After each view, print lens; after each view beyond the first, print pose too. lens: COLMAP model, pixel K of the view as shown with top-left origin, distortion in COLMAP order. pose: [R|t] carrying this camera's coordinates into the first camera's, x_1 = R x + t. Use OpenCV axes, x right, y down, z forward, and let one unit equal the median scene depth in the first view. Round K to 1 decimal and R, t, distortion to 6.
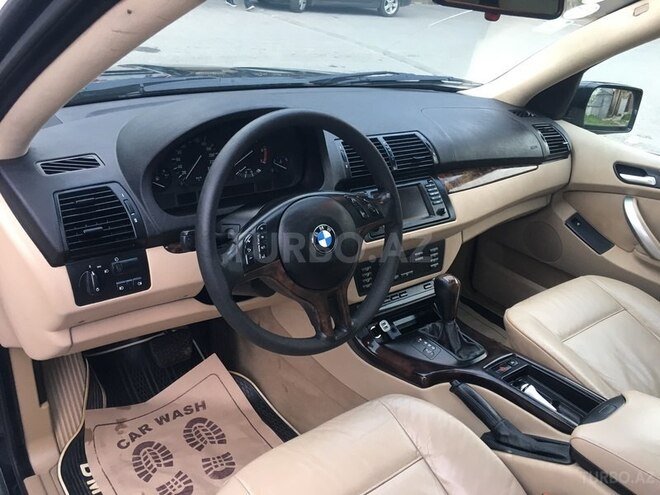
lens RADIAL K [[556.4, 0, 329.8], [0, 556.4, 247.8], [0, 0, 1]] dist [0.050532, -0.052292]
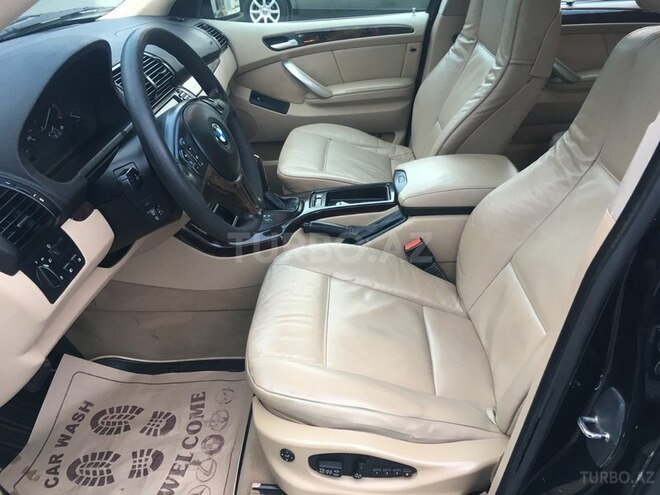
lens RADIAL K [[556.4, 0, 329.8], [0, 556.4, 247.5], [0, 0, 1]] dist [0.050532, -0.052292]
pose [[0.649210, -0.497873, 0.575021, -0.394375], [0.435825, 0.863084, 0.255232, -0.007304], [-0.623364, 0.084909, 0.777308, 0.000308]]
